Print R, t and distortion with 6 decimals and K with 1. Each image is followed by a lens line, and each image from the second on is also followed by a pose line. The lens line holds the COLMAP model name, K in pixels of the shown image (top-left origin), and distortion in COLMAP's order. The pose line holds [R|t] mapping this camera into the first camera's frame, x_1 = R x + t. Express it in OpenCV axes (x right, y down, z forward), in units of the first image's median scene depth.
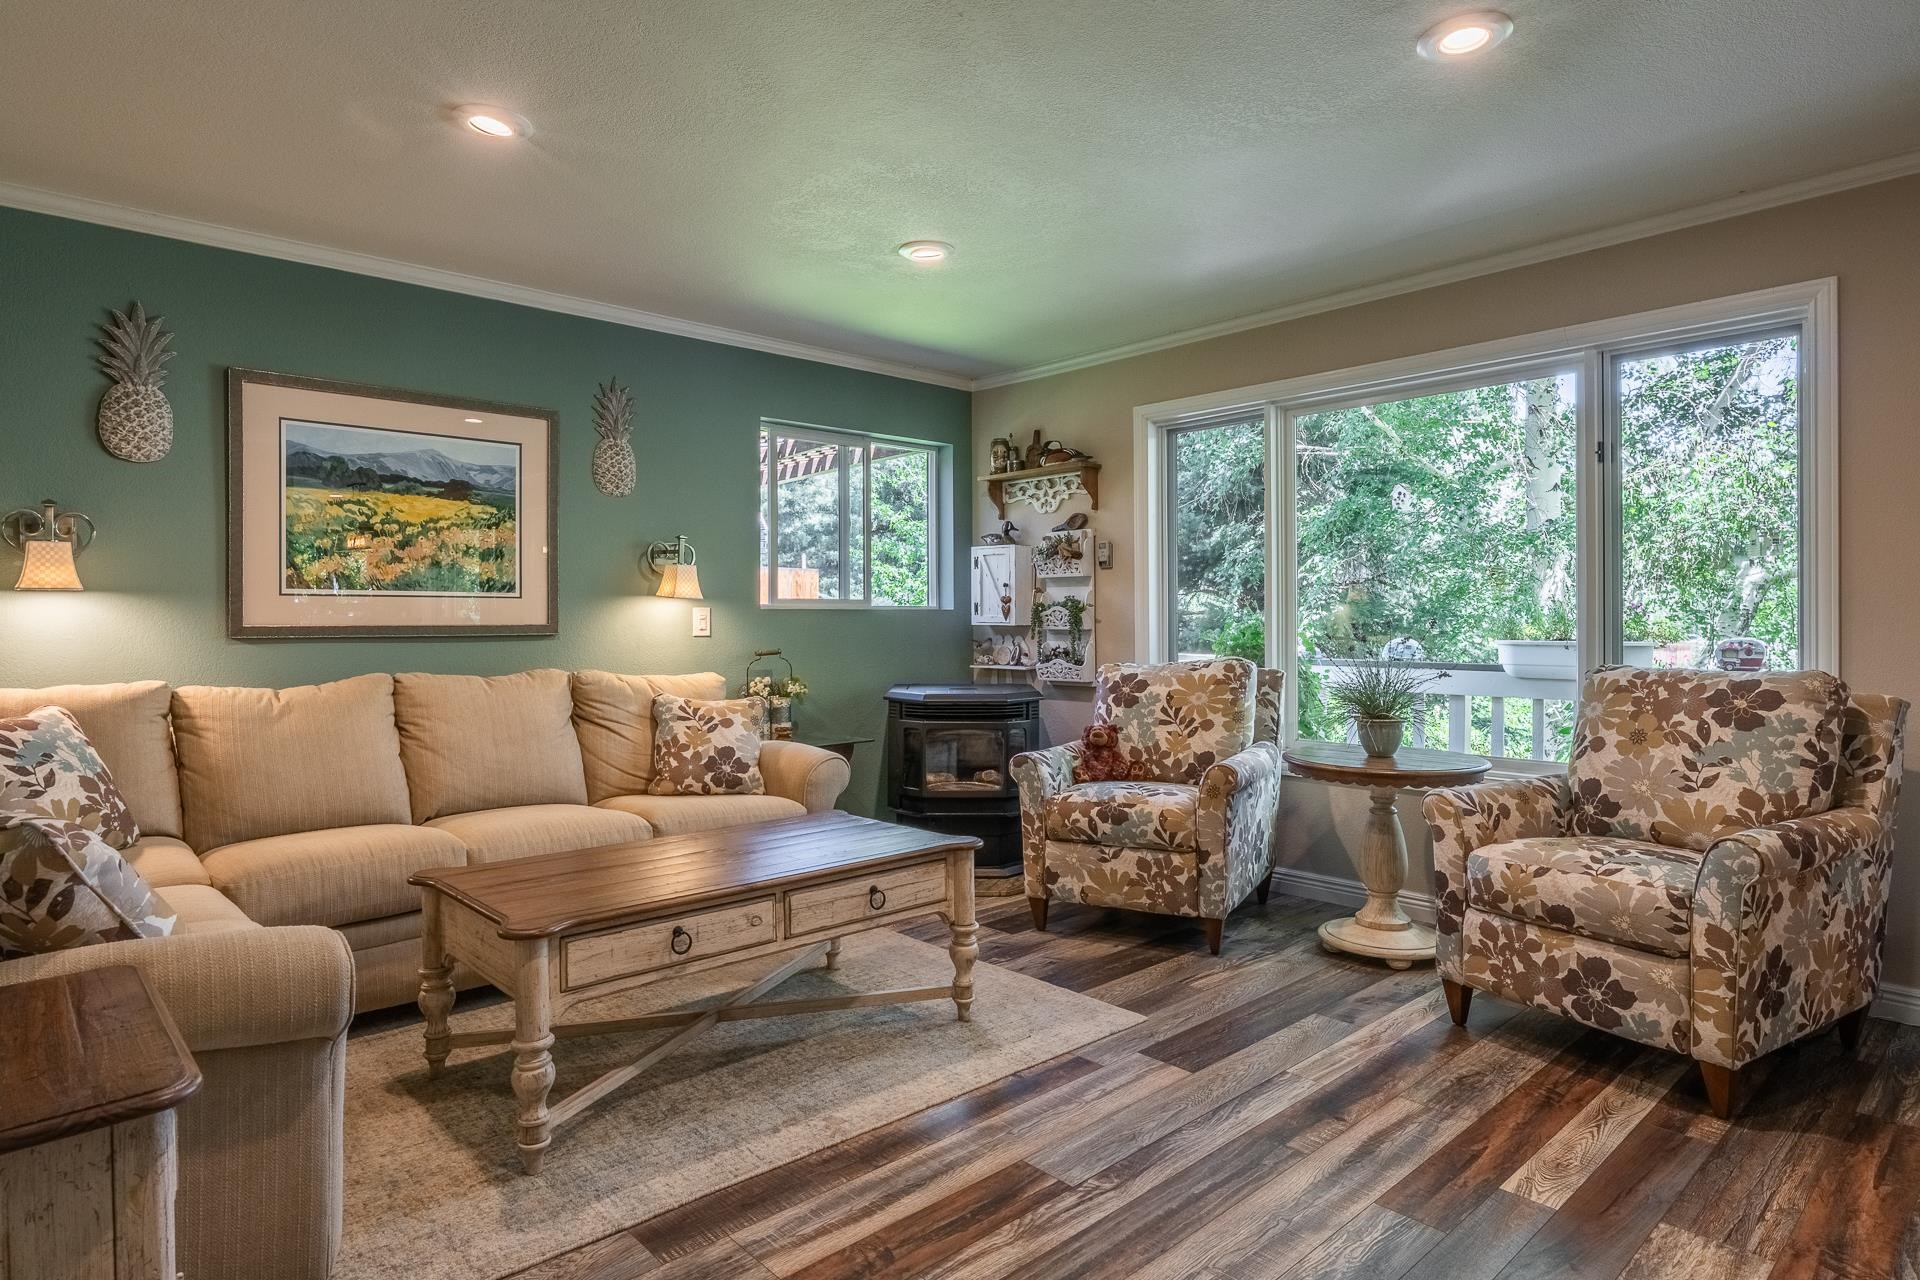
lens RADIAL K [[1065.1, 0, 960.4], [0, 1065.1, 619.7], [0, 0, 1]] dist [-0.000242, -0.000917]
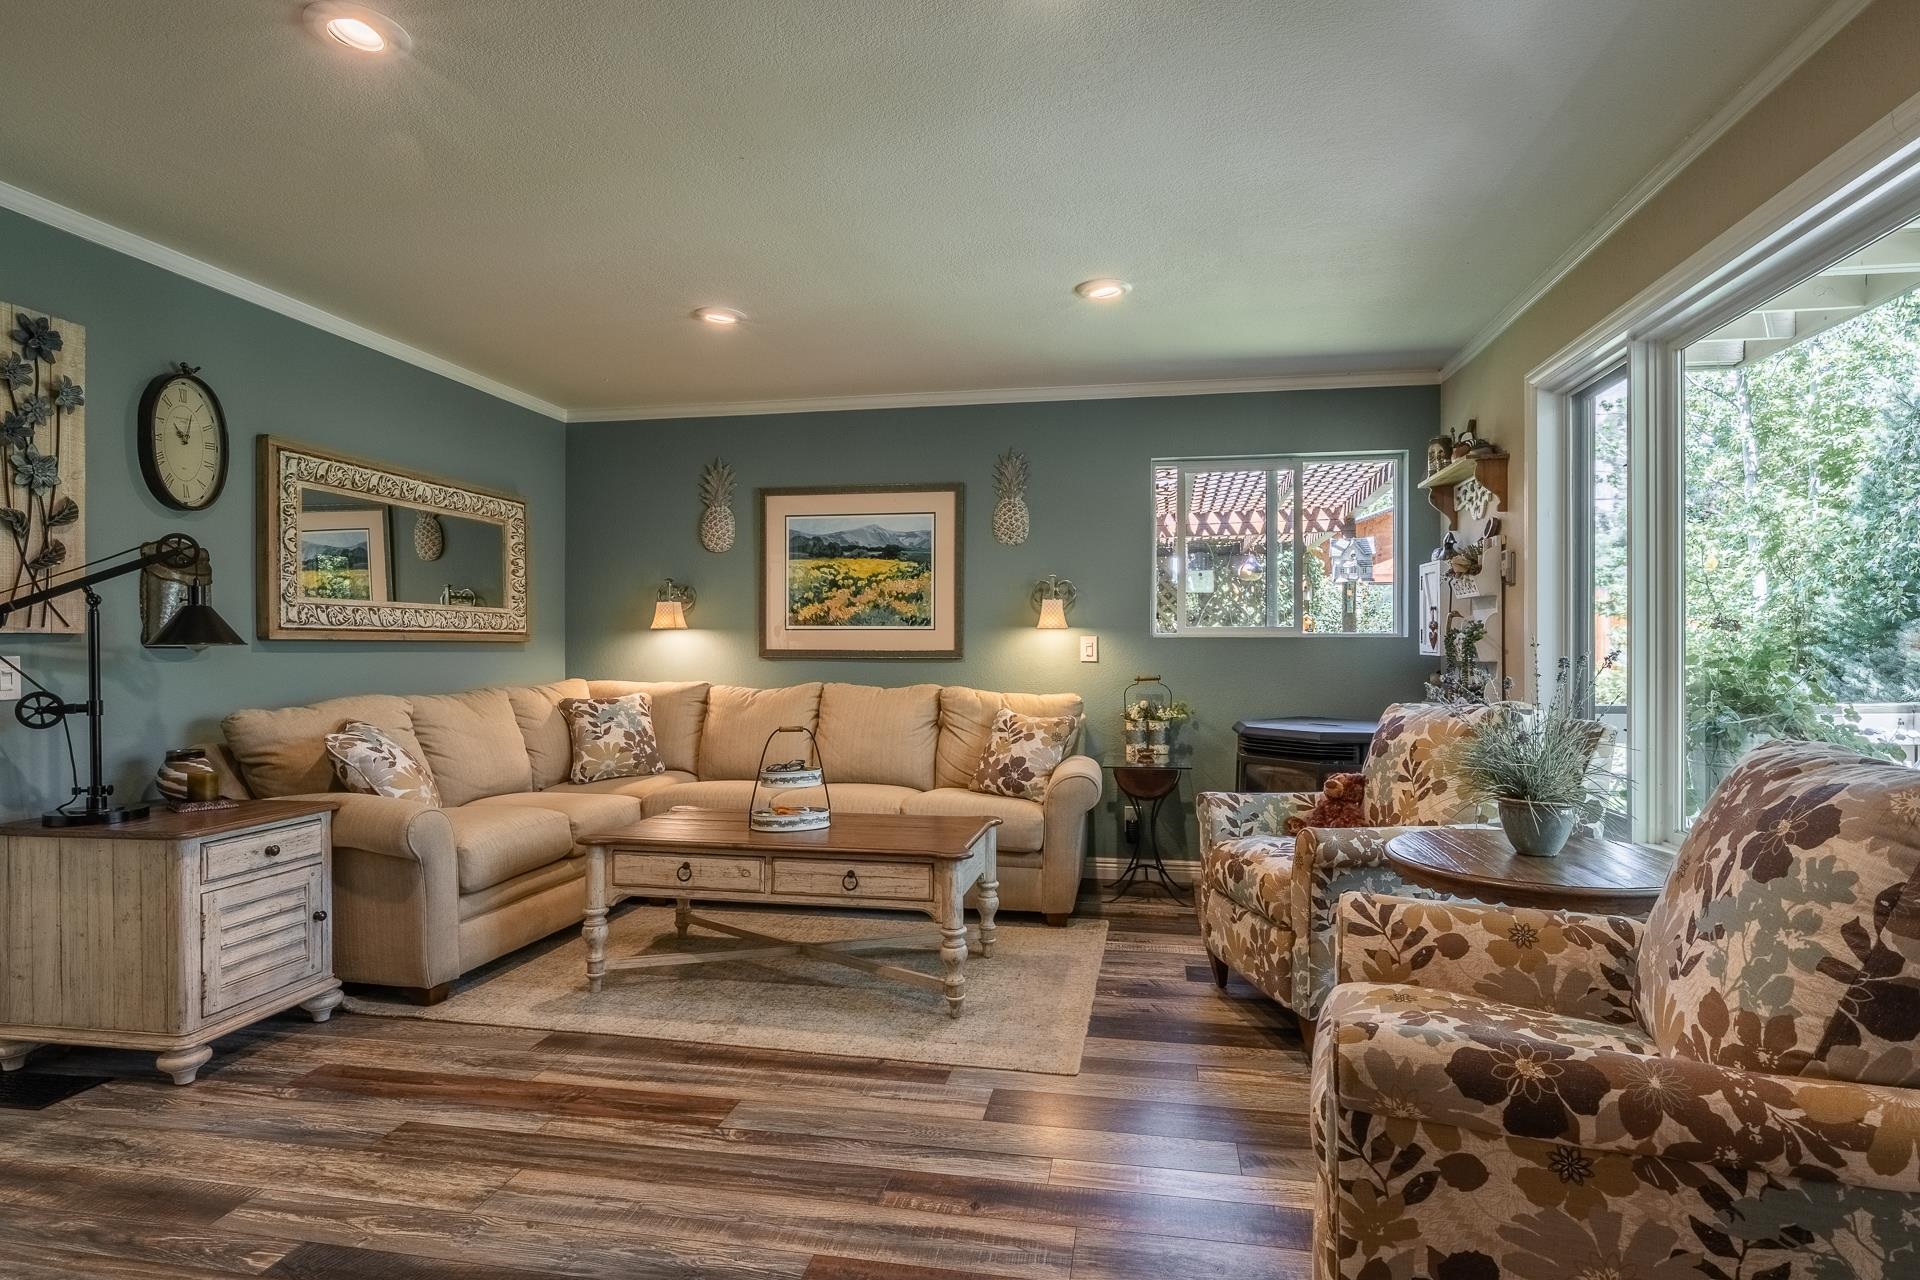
lens RADIAL K [[1009.8, 0, 964.2], [0, 1009.8, 649.0], [0, 0, 1]] dist [-0.004101, -0.001959]
pose [[0.600365, 0.007041, -0.799695, 0.742942], [-0.004098, 0.999975, 0.005728, -0.005242], [0.799715, -0.000162, 0.600379, 0.346726]]
